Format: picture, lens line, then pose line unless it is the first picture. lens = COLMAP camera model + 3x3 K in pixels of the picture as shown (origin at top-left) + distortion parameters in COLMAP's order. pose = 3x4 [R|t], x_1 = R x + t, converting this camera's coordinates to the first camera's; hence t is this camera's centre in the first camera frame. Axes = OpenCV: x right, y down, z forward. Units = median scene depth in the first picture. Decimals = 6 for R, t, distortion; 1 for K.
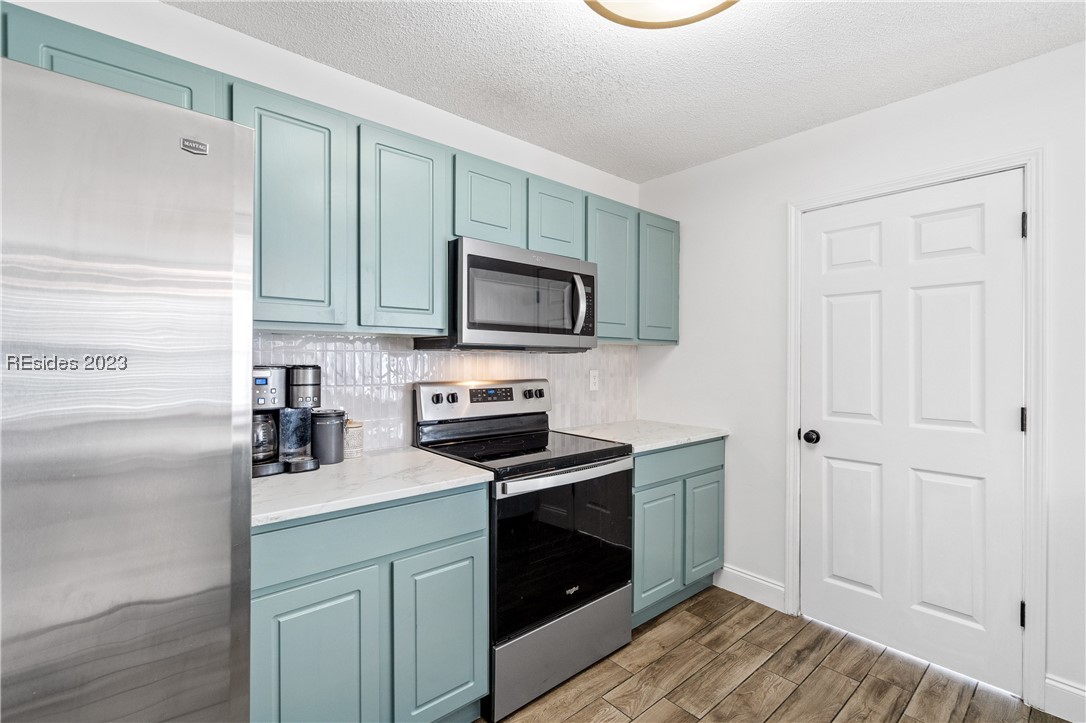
lens RADIAL K [[489.9, 0, 548.8], [0, 489.9, 361.5], [0, 0, 1]] dist [-0.008683, 0.003727]
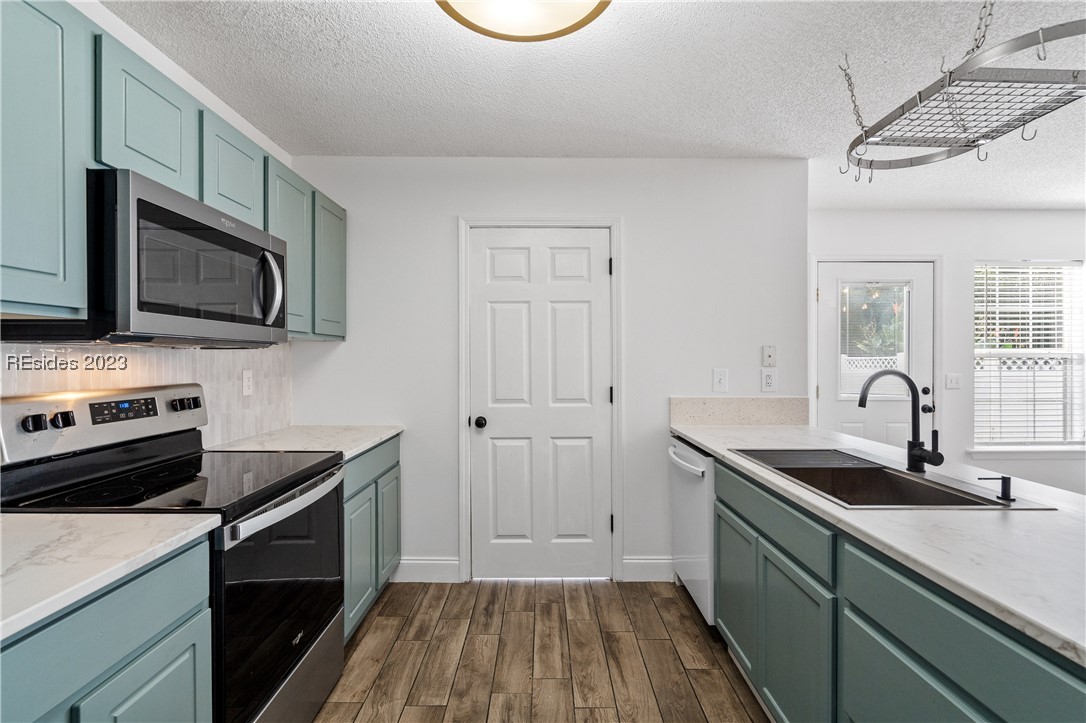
lens RADIAL K [[489.9, 0, 548.3], [0, 489.9, 358.1], [0, 0, 1]] dist [-0.008683, 0.003727]
pose [[0.652011, -0.007089, 0.758176, -0.270085], [0.008571, 0.999961, 0.001980, 0.000663], [-0.758161, 0.005207, 0.652047, 0.134621]]
